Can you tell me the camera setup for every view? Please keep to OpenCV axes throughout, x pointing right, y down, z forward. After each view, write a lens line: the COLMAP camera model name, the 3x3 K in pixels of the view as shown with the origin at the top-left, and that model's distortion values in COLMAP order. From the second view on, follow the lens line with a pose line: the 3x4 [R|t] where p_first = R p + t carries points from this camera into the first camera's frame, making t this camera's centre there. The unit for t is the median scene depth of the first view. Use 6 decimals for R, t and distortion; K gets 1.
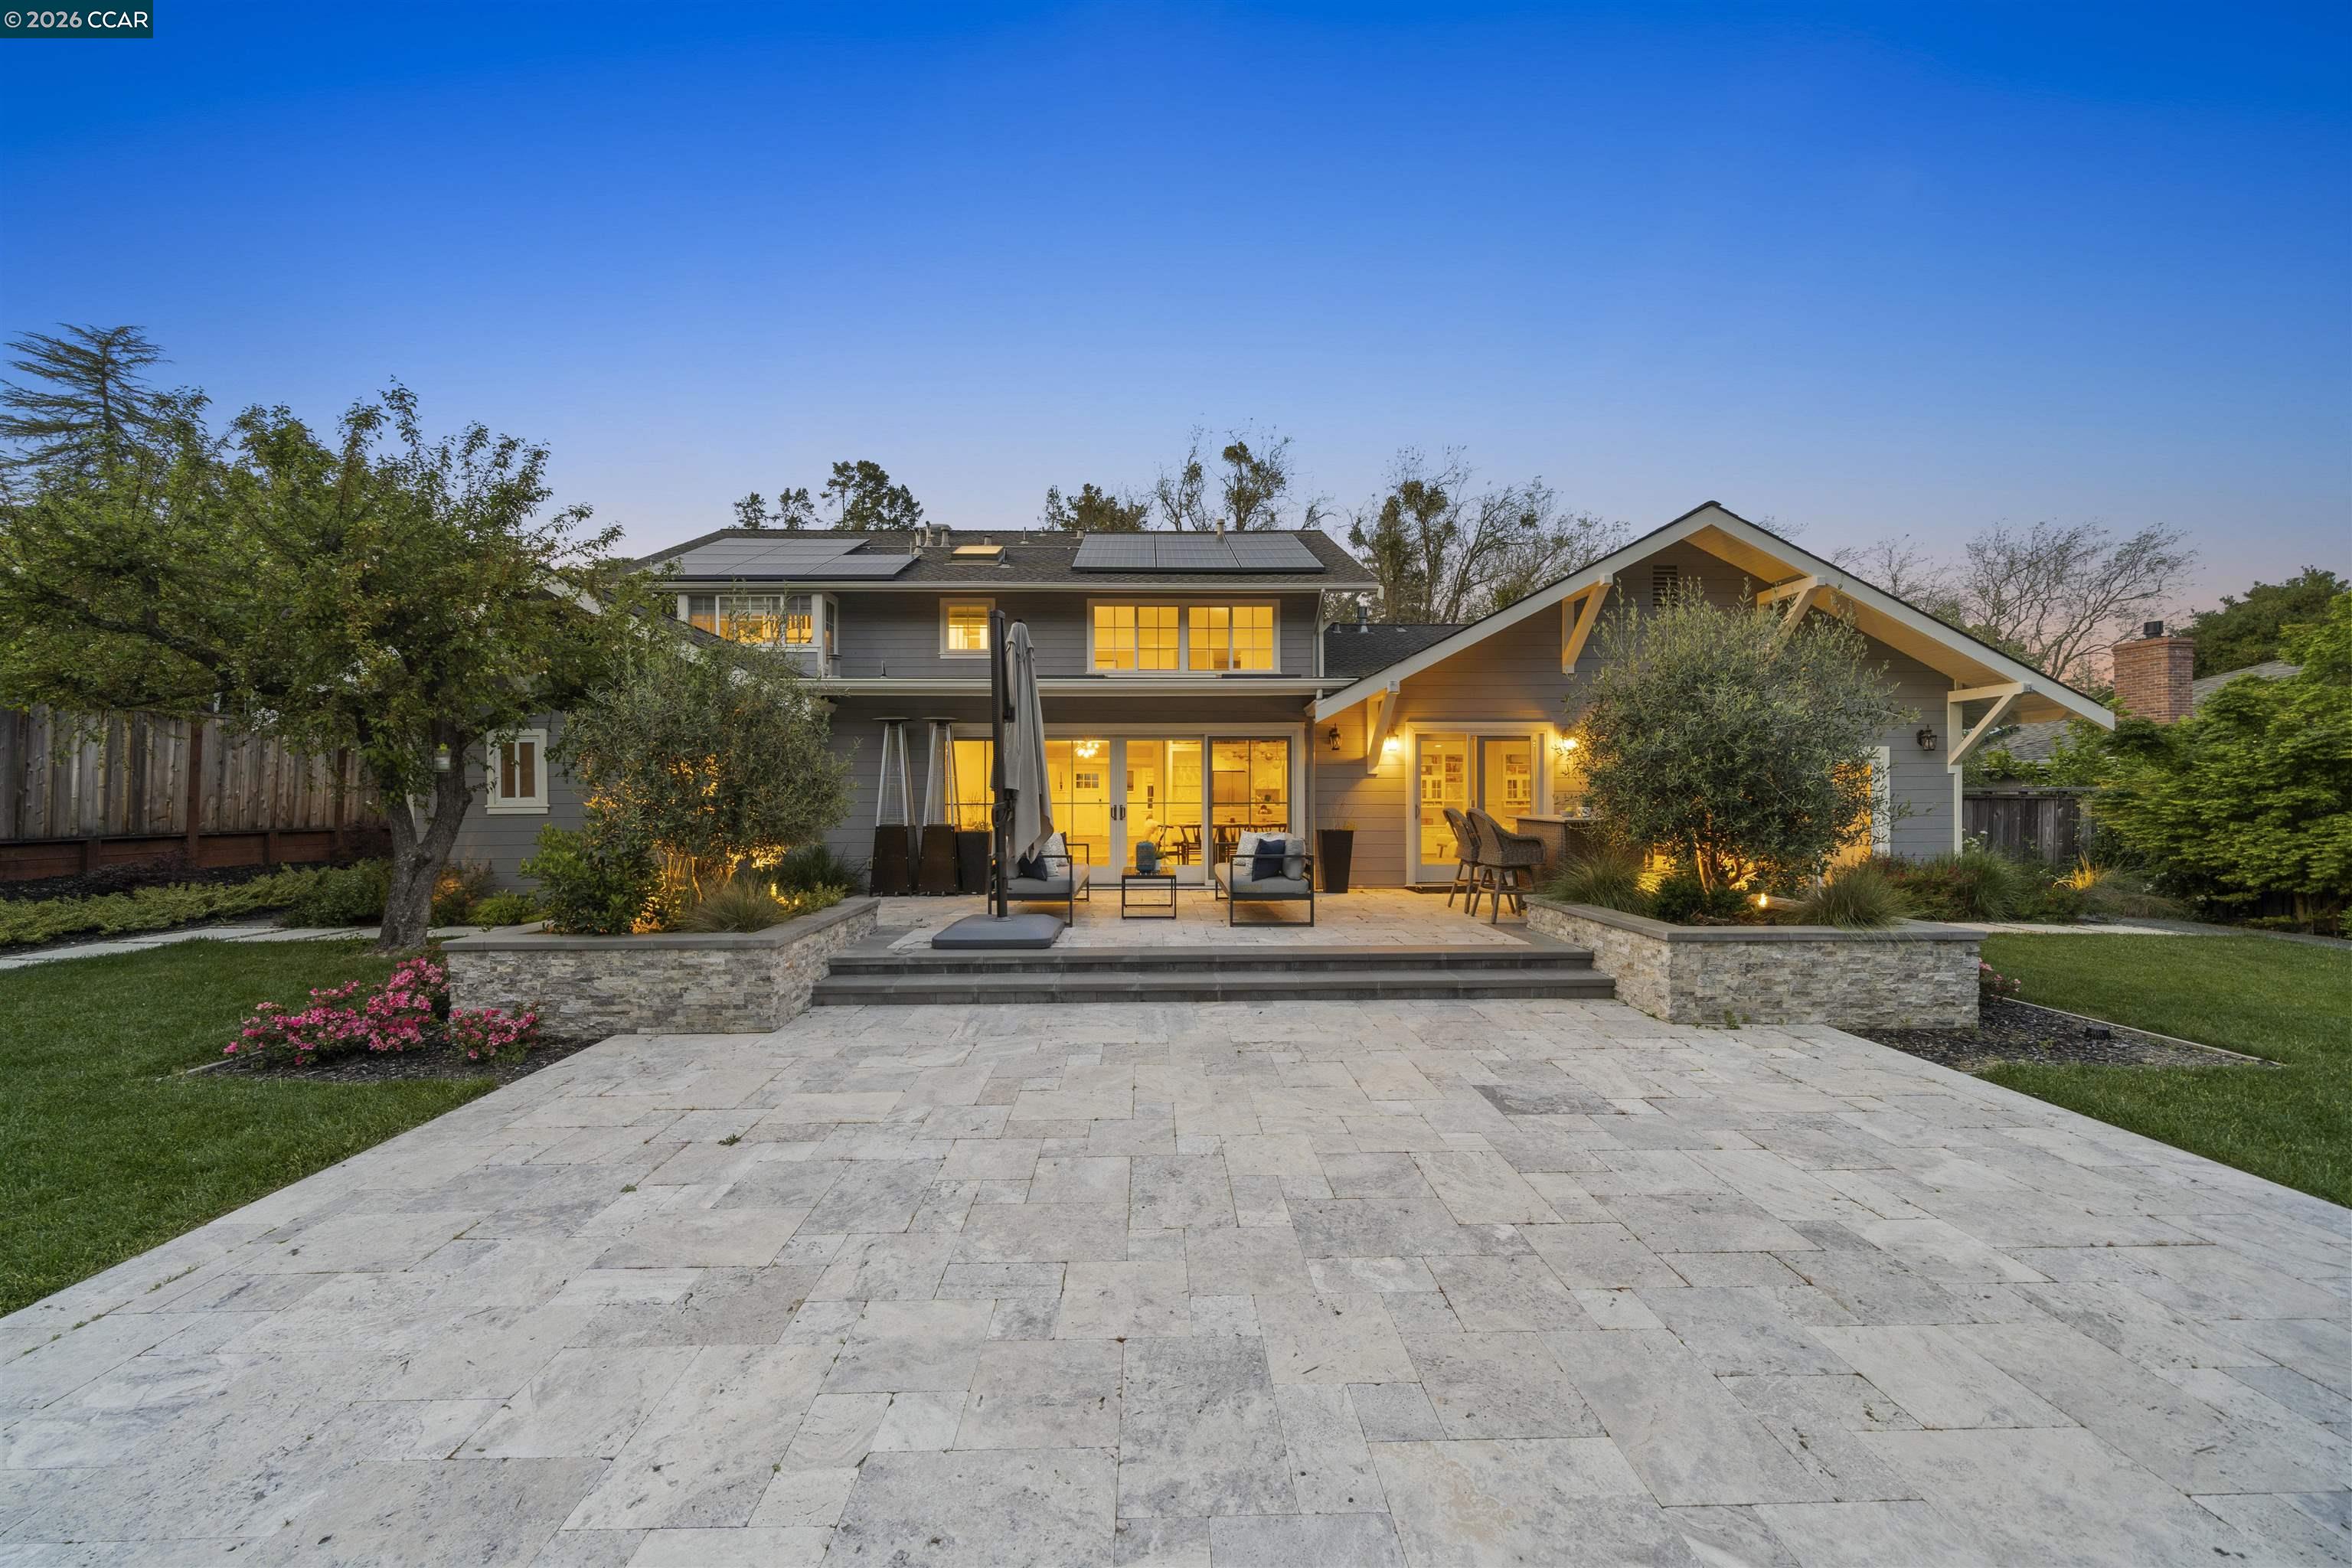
lens RADIAL K [[837.8, 0, 1169.5], [0, 837.8, 793.8], [0, 0, 1]] dist [-0.005083, 0.000019]
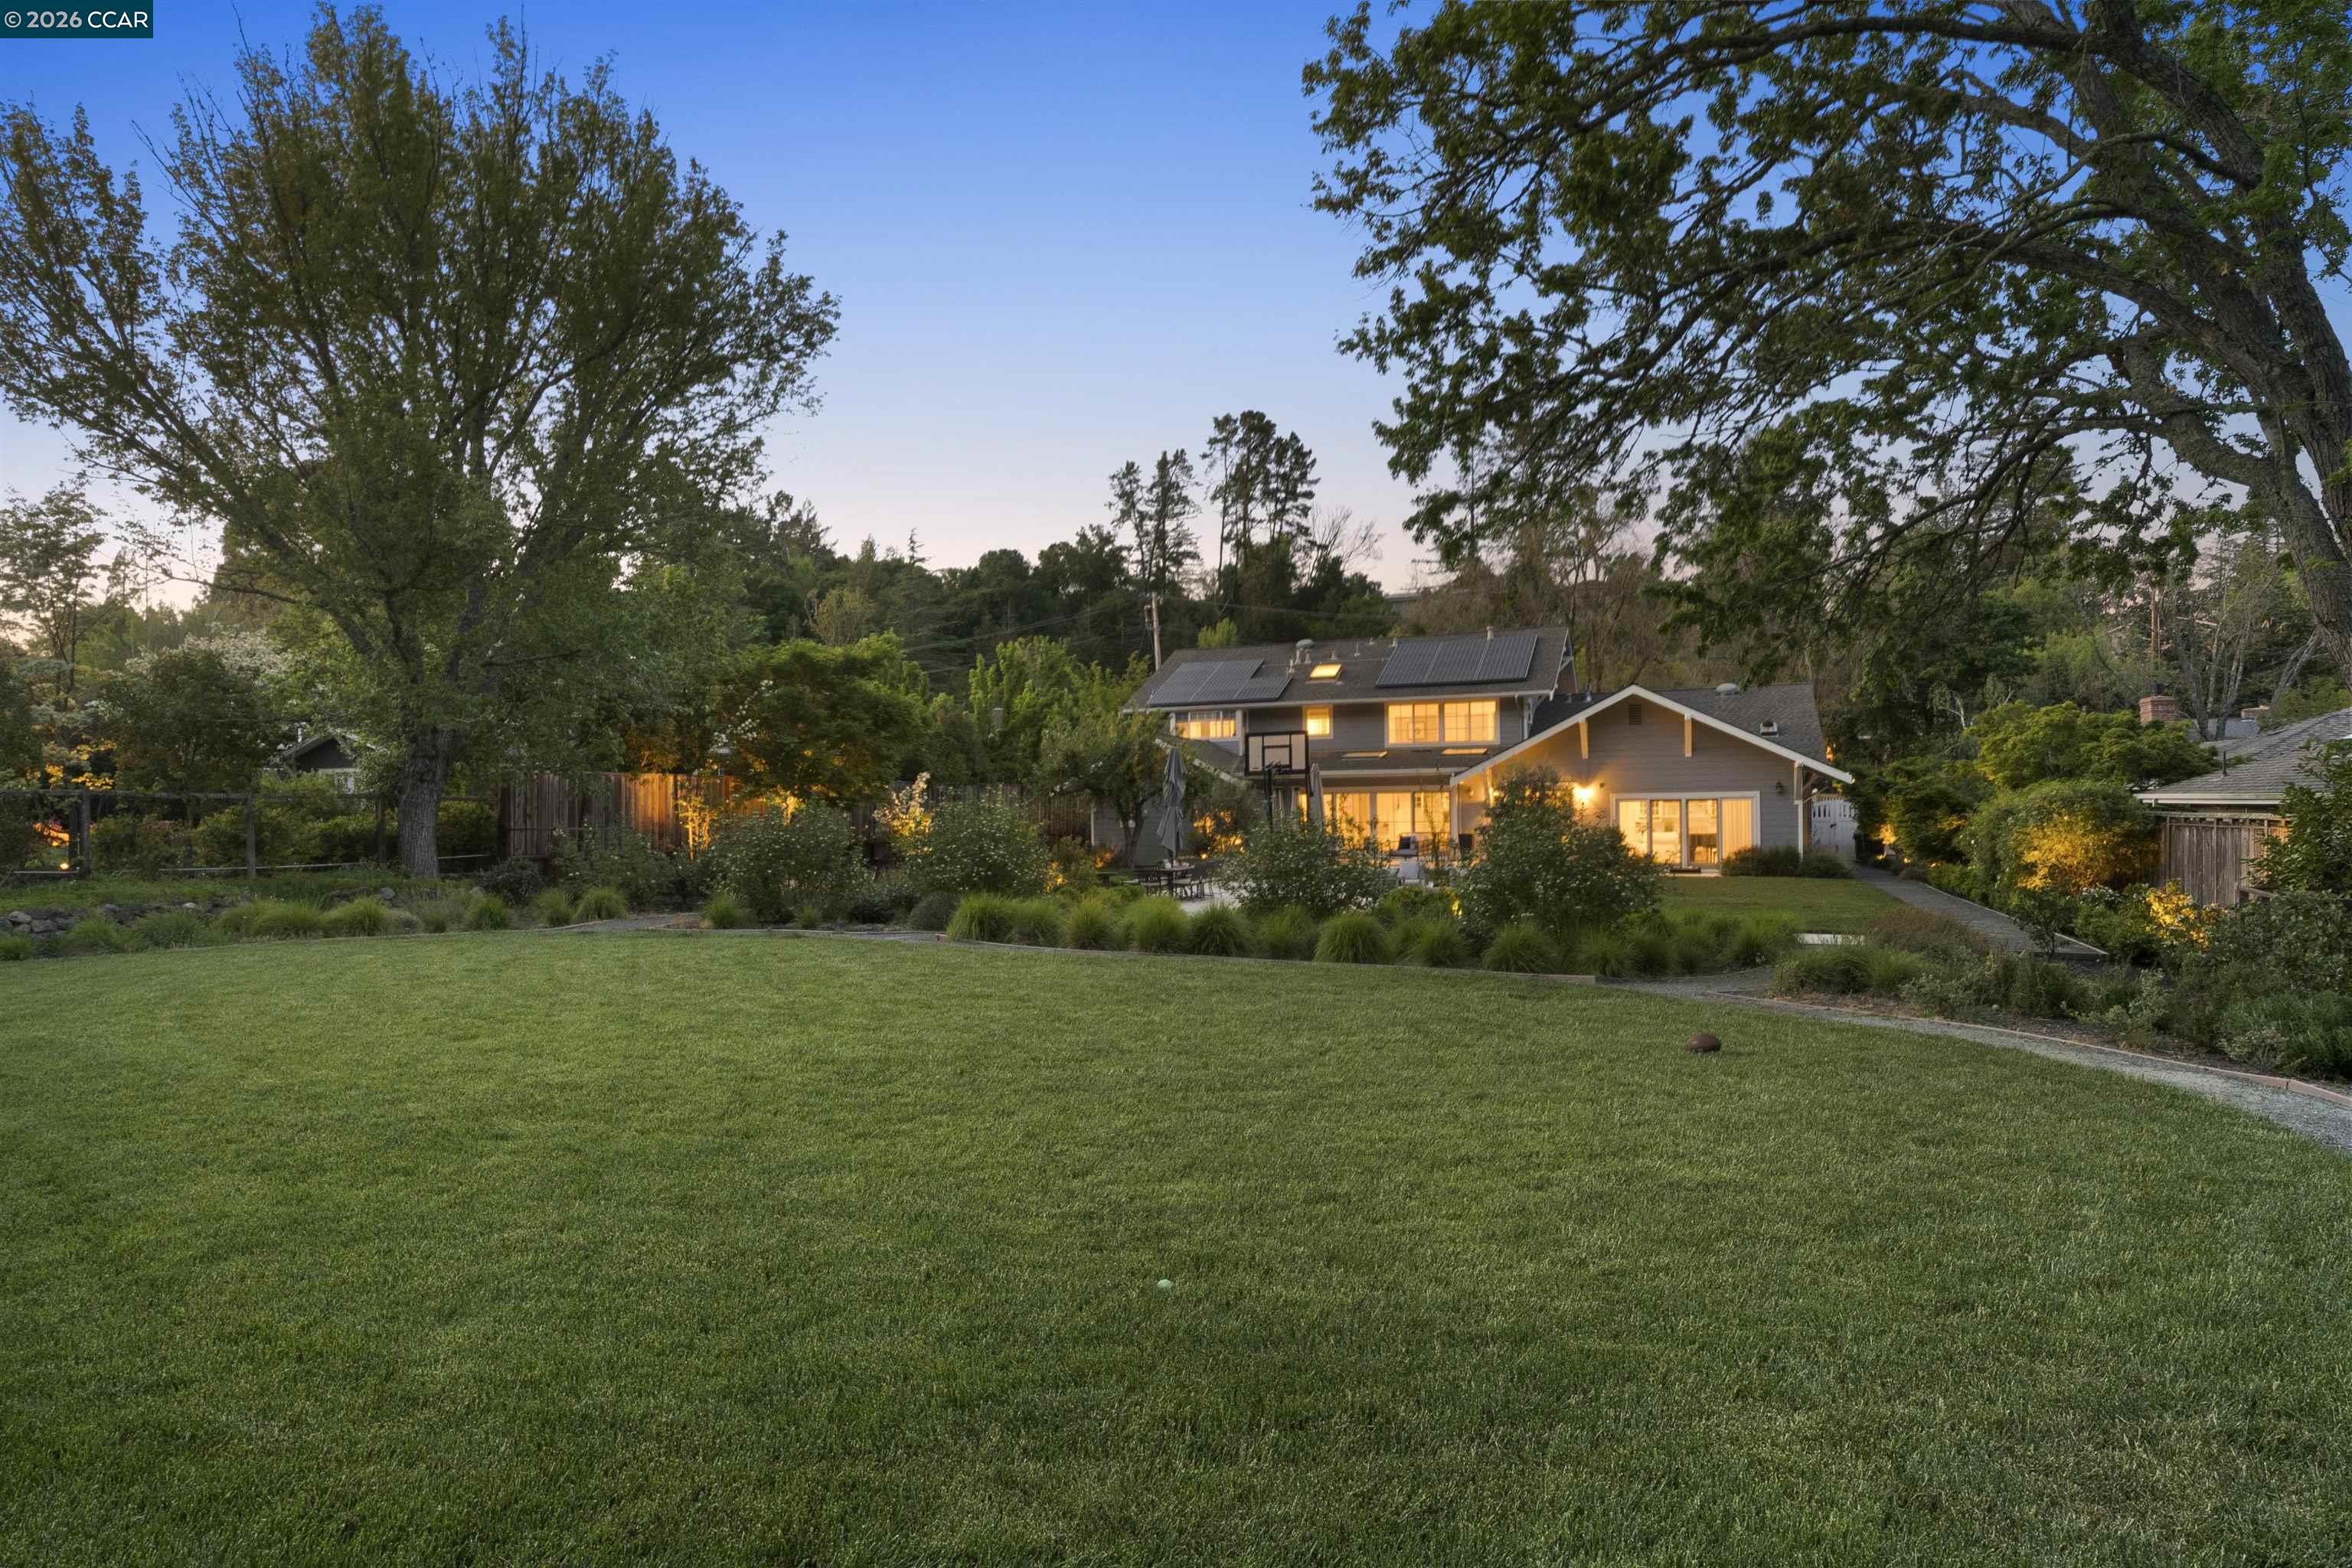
lens RADIAL K [[1278.5, 0, 1167.6], [0, 1278.5, 793.6], [0, 0, 1]] dist [0.000320, 0.000090]
pose [[0.915805, -0.013371, -0.401400, 0.544835], [0.012041, 0.999910, -0.005834, -0.034651], [0.401442, 0.000510, 0.915884, -1.583832]]
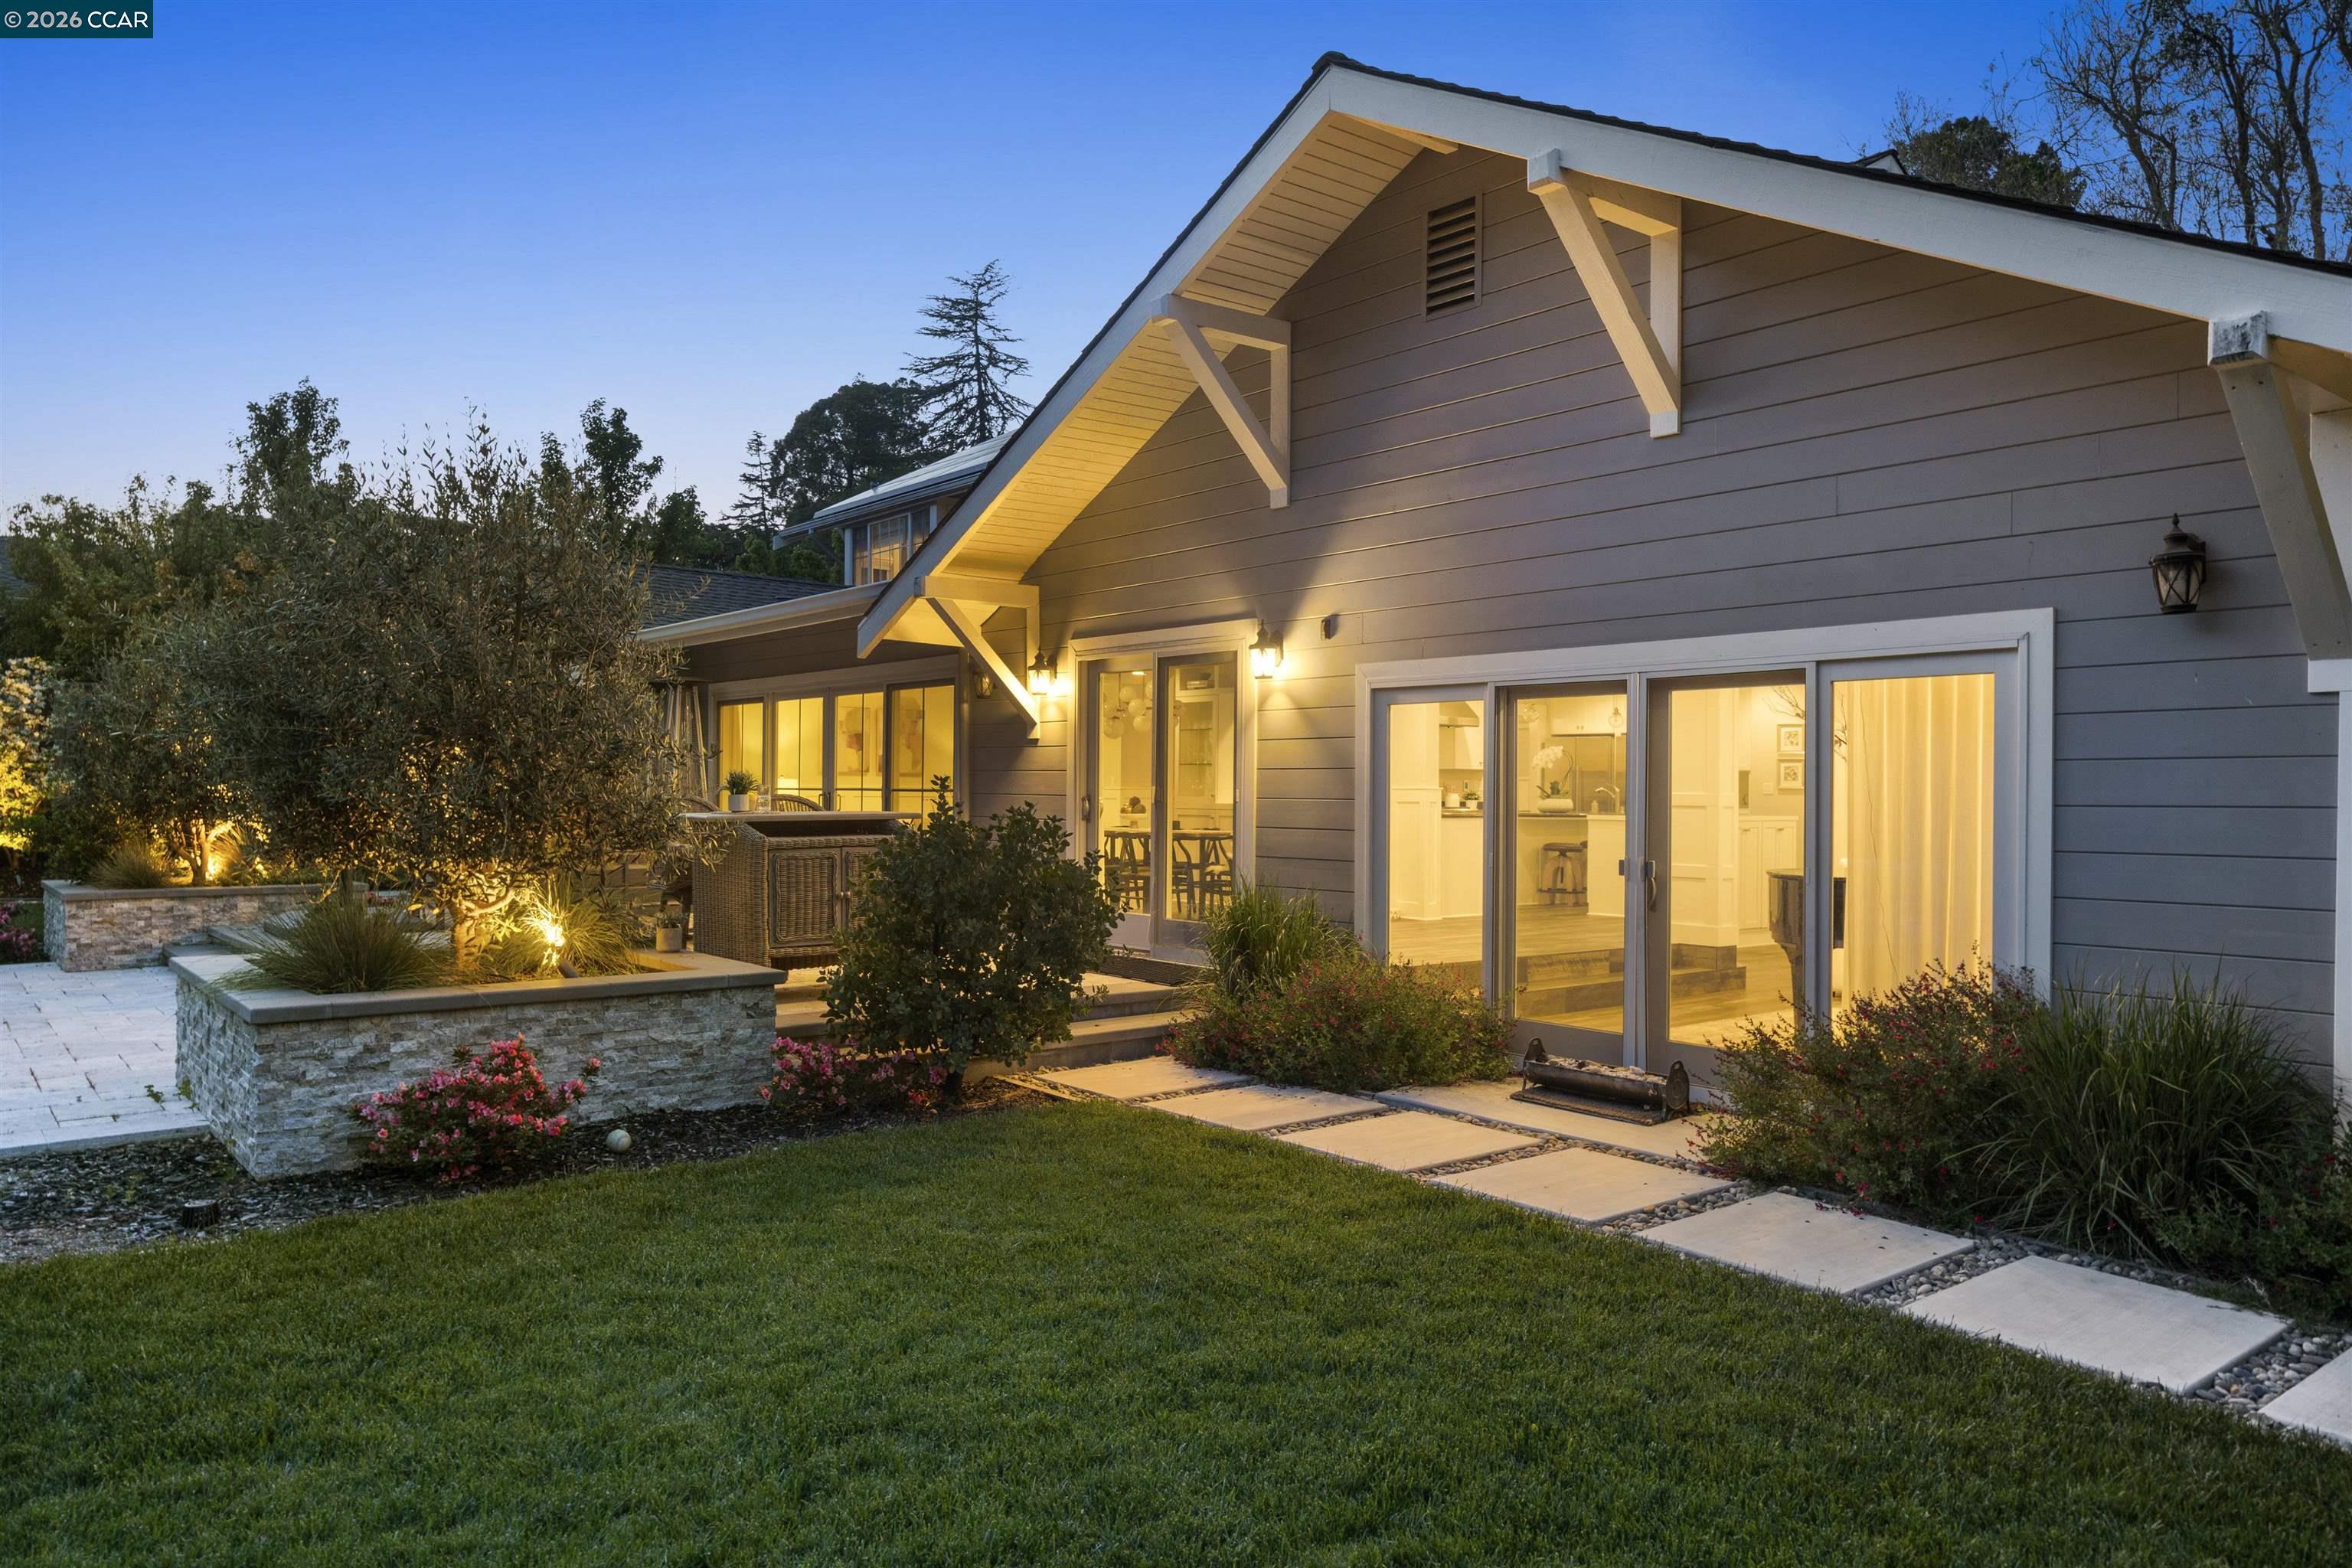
lens RADIAL K [[1609.0, 0, 1165.3], [0, 1609.0, 777.7], [0, 0, 1]] dist [0.005816, 0.001235]
pose [[0.613183, 0.000501, -0.789941, 0.762909], [-0.006260, 0.999971, -0.004225, 0.004097], [0.789916, 0.007536, 0.613168, 0.284570]]
